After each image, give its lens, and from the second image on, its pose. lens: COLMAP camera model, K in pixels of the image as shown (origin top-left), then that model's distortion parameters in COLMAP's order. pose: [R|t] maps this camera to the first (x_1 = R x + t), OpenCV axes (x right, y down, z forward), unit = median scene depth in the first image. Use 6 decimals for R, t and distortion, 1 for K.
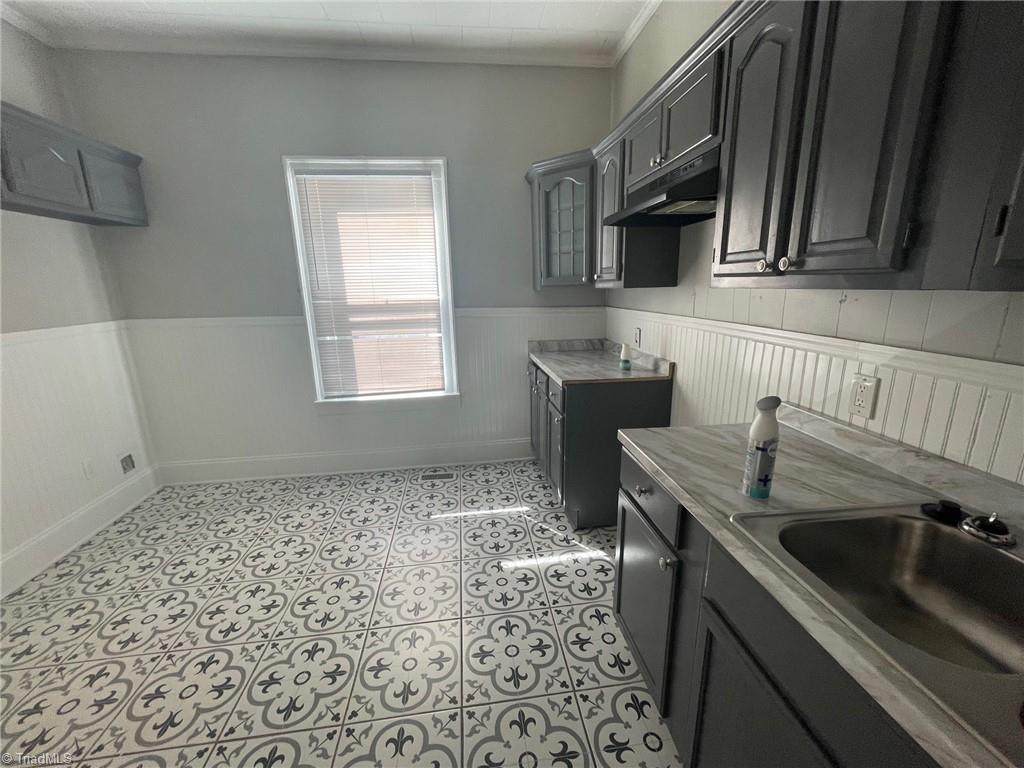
lens RADIAL K [[412.6, 0, 511.5], [0, 412.6, 386.4], [0, 0, 1]] dist [-0.000216, -0.000338]
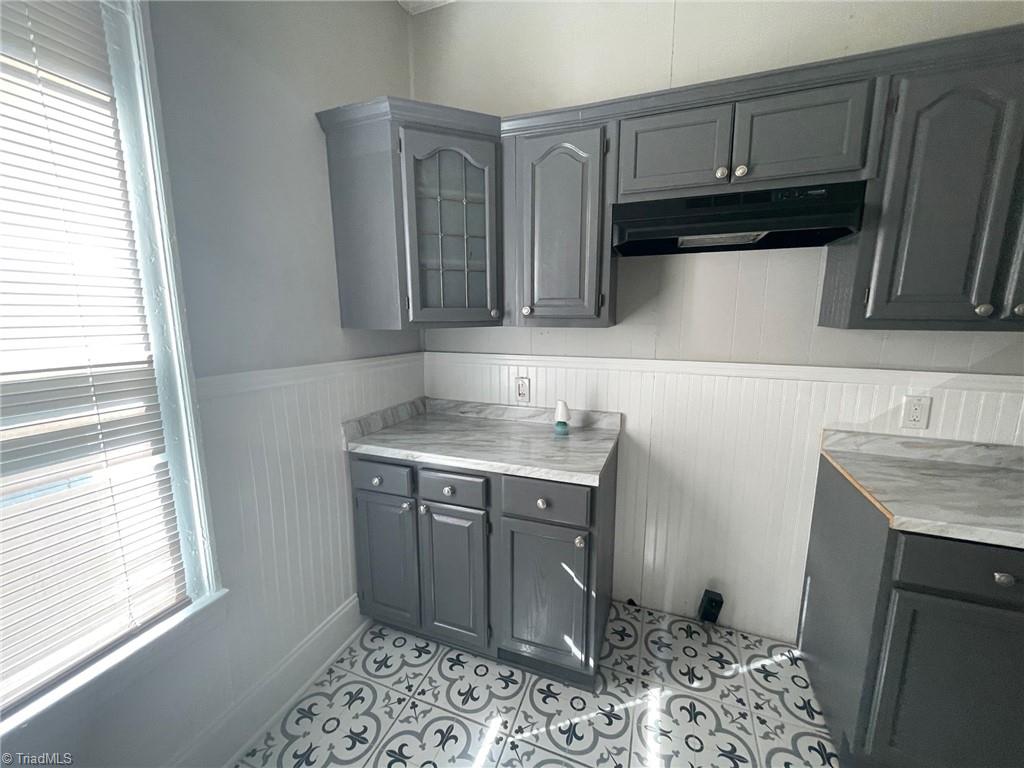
lens RADIAL K [[412.6, 0, 511.2], [0, 412.6, 383.7], [0, 0, 1]] dist [-0.000216, -0.000338]
pose [[0.473373, -0.125950, 0.871811, -0.374542], [0.199025, 0.979424, 0.033431, -0.158833], [-0.858084, 0.157687, 0.488700, 0.640464]]
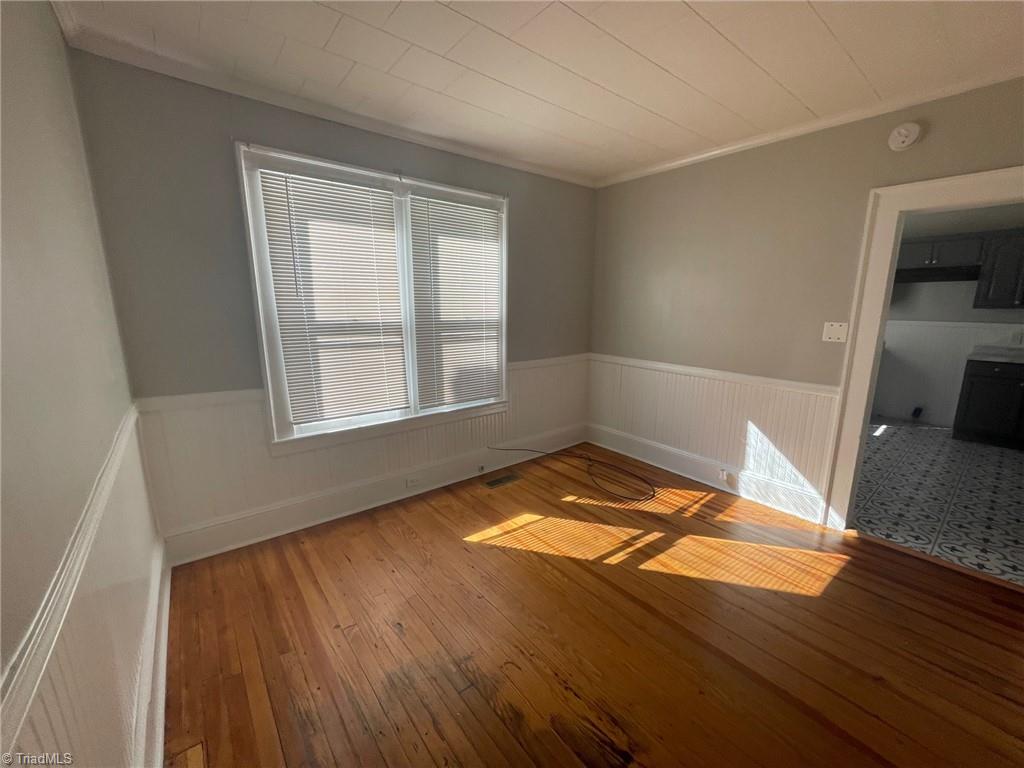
lens RADIAL K [[412.6, 0, 506.4], [0, 412.6, 383.9], [0, 0, 1]] dist [-0.000216, -0.000338]
pose [[0.853043, -0.069332, 0.517215, -2.190627], [0.101556, 0.994241, -0.034221, 0.040239], [-0.511864, 0.081718, 0.855171, 0.099275]]
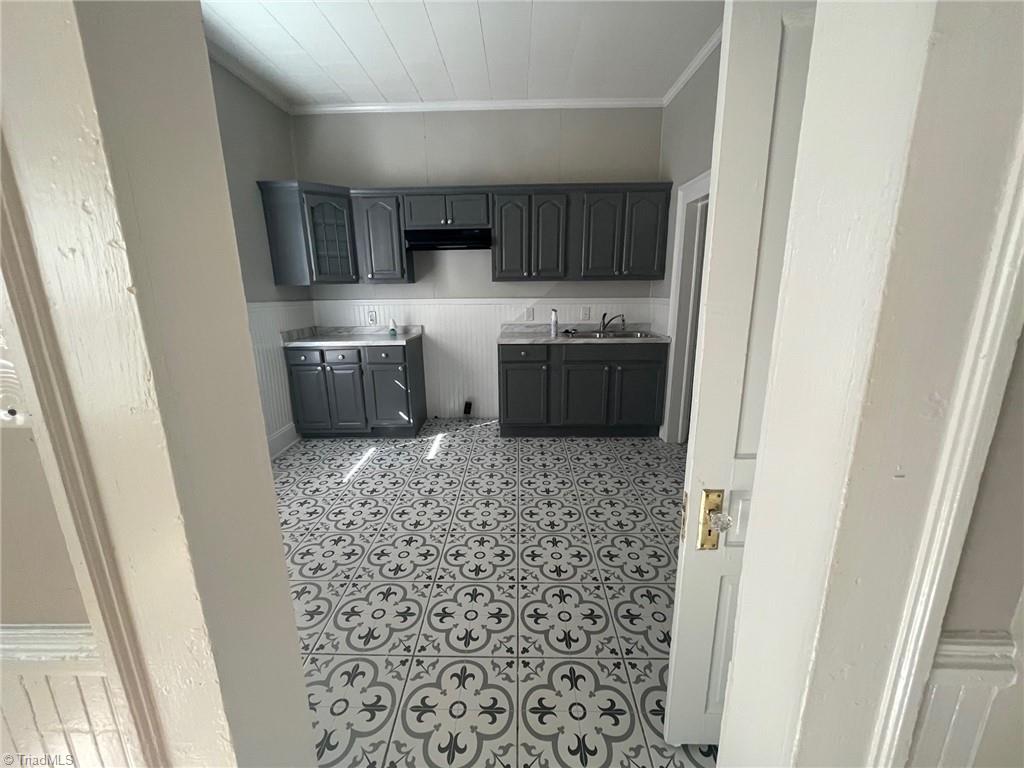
lens RADIAL K [[412.6, 0, 511.5], [0, 412.6, 383.2], [0, 0, 1]] dist [-0.000216, -0.000338]
pose [[0.139755, -0.209117, 0.967853, -1.132044], [0.243493, 0.954689, 0.171113, -0.023090], [-0.959781, 0.211751, 0.184341, 0.283798]]
